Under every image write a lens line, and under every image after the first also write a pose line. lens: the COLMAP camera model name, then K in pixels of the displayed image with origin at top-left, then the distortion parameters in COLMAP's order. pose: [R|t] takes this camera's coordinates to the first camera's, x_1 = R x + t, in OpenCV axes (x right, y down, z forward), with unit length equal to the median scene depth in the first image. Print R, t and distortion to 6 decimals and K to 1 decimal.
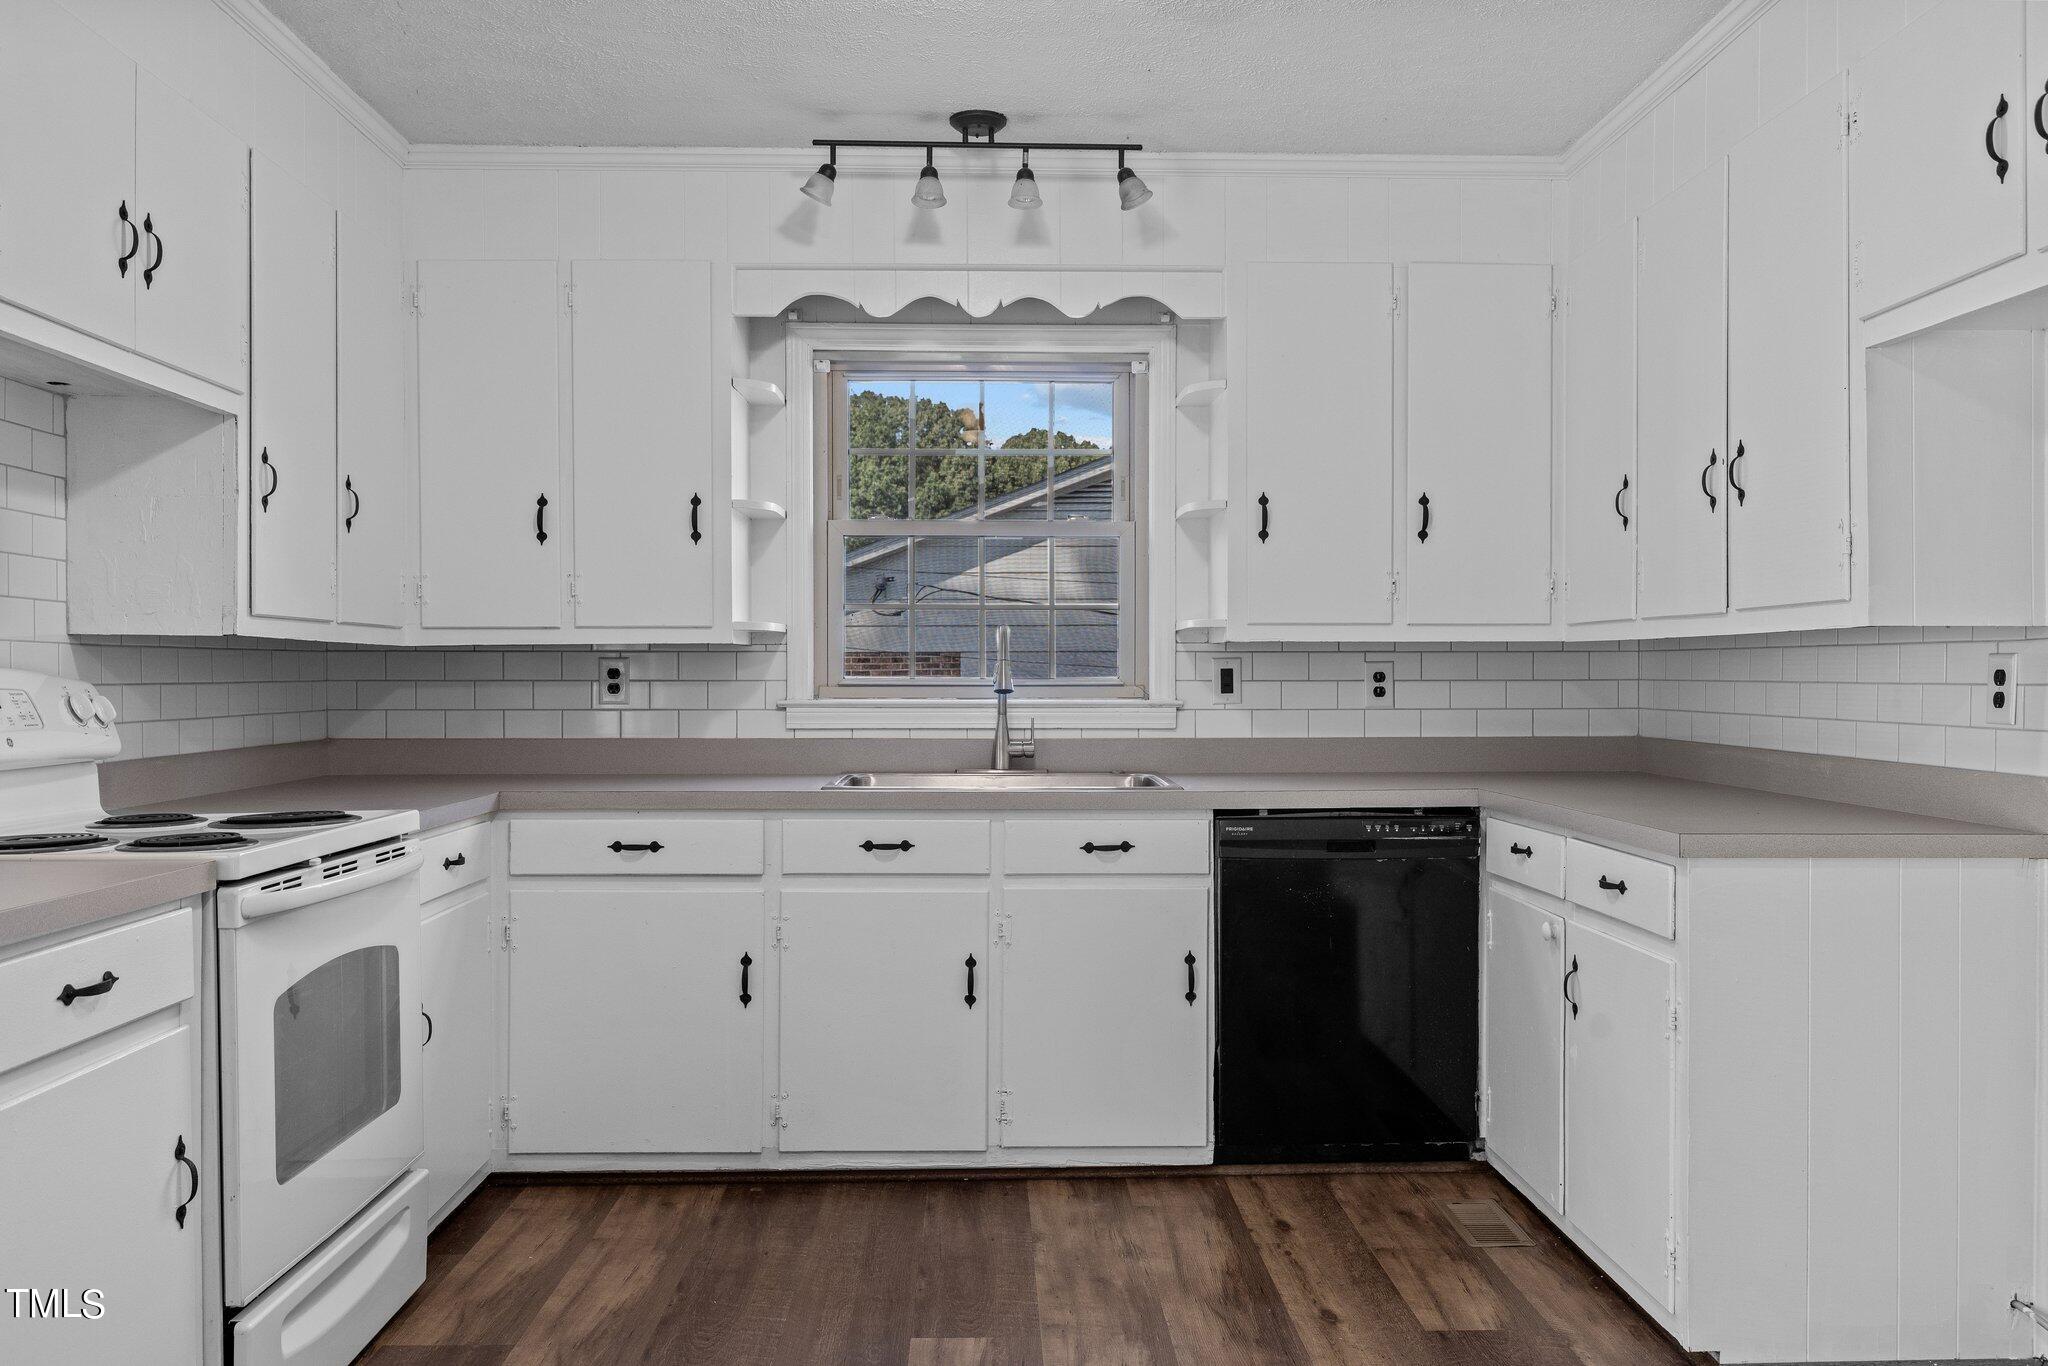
lens RADIAL K [[1621.9, 0, 1022.9], [0, 1621.9, 686.3], [0, 0, 1]] dist [0.007676, -0.001706]
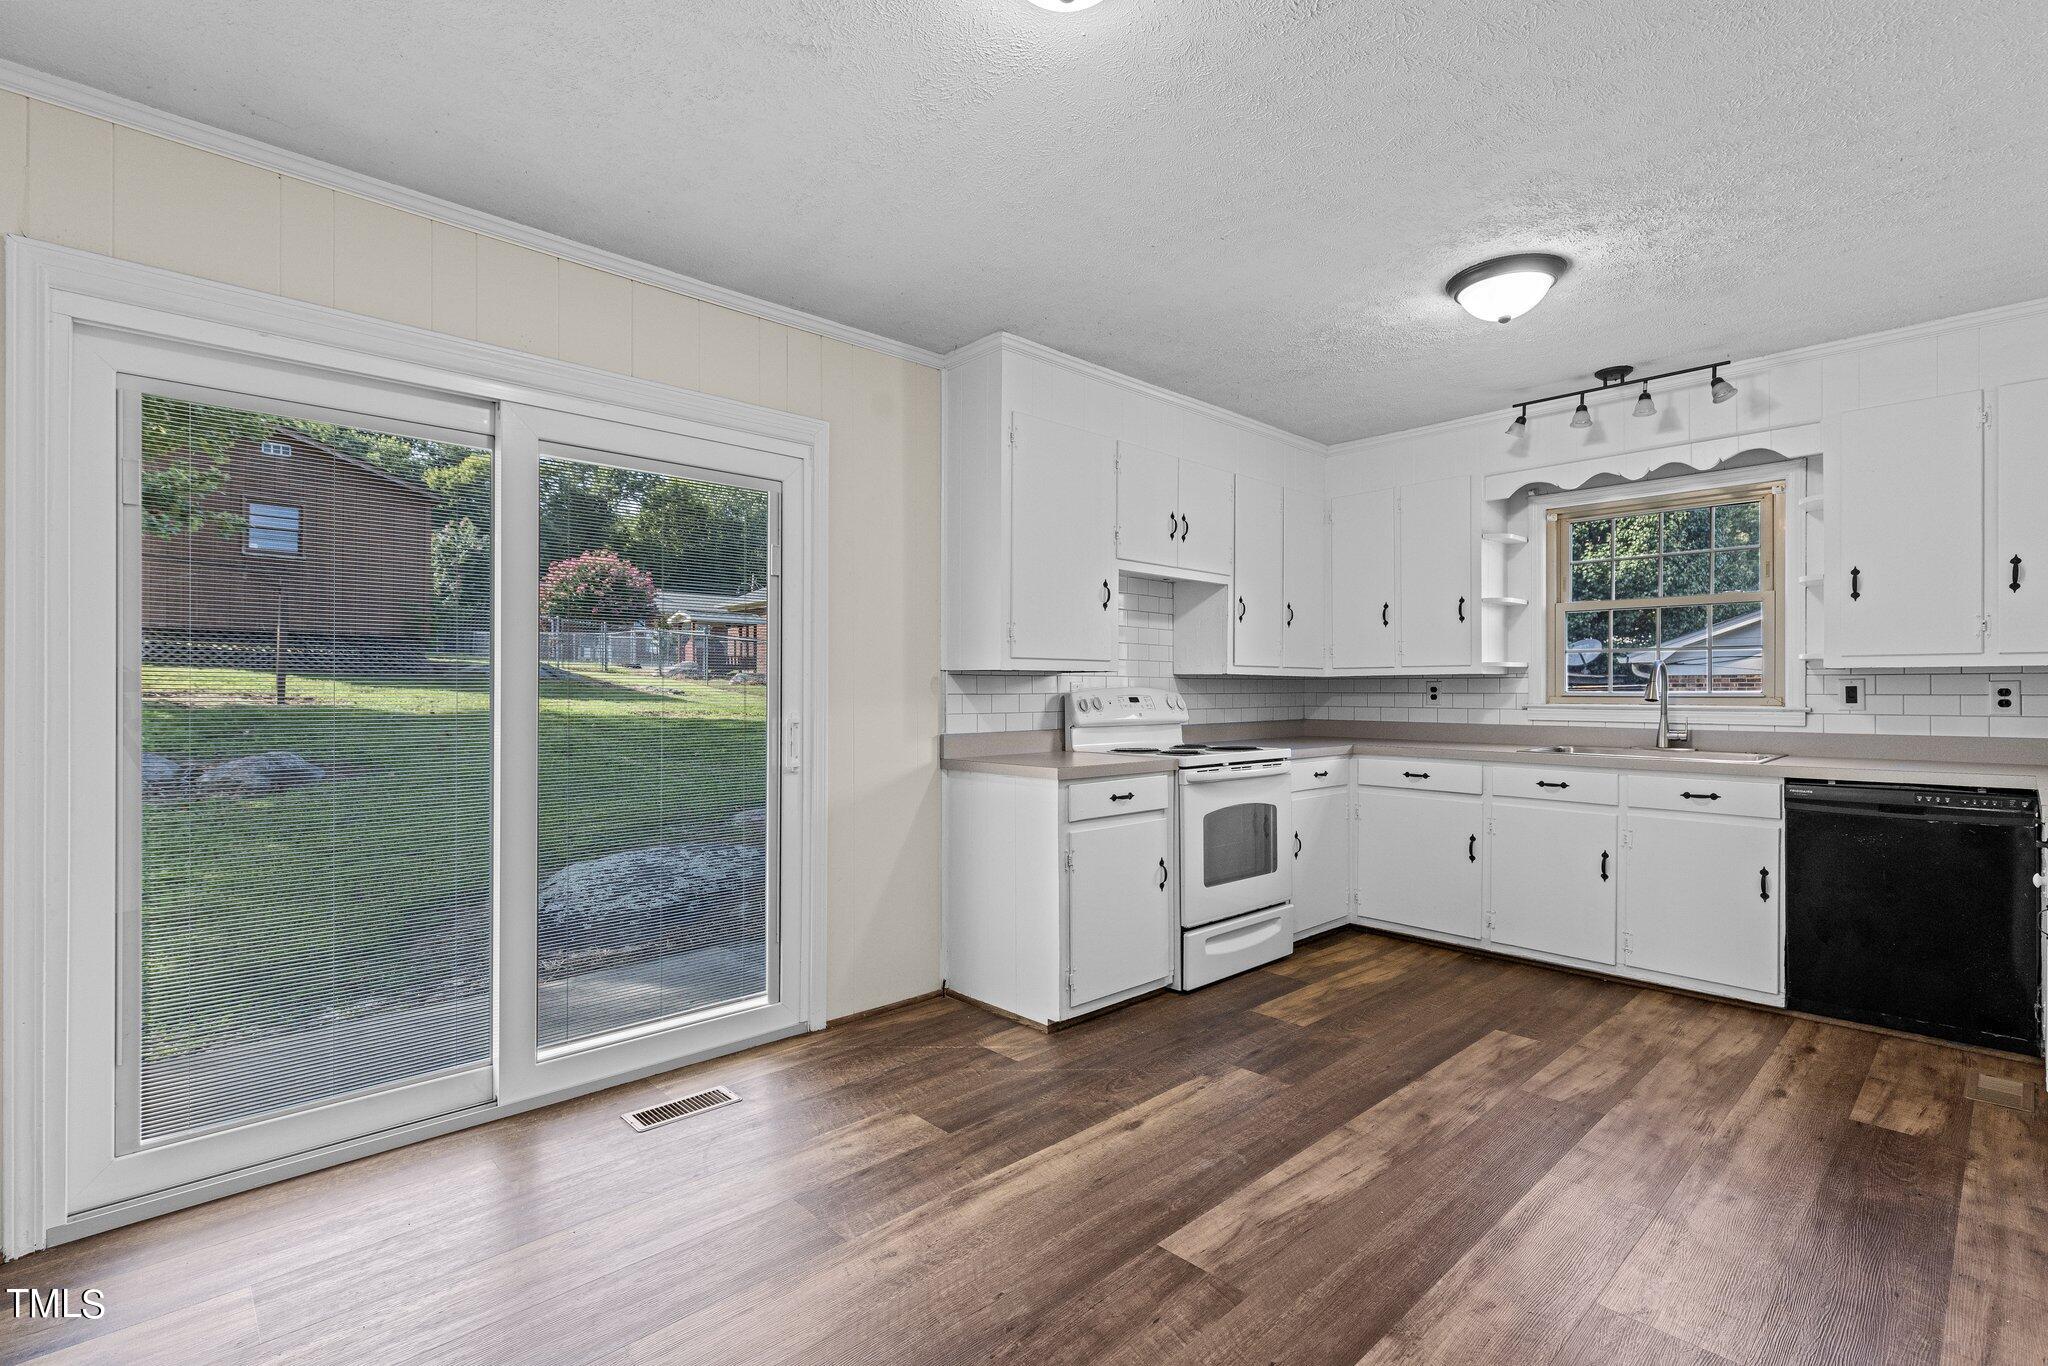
lens RADIAL K [[934.7, 0, 1032.1], [0, 934.7, 686.3], [0, 0, 1]] dist [0.002016, -0.000380]
pose [[0.661464, -0.002298, -0.749974, 0.313887], [-0.006117, 0.999946, -0.008459, 0.000935], [0.749952, 0.010183, 0.661414, -0.128593]]
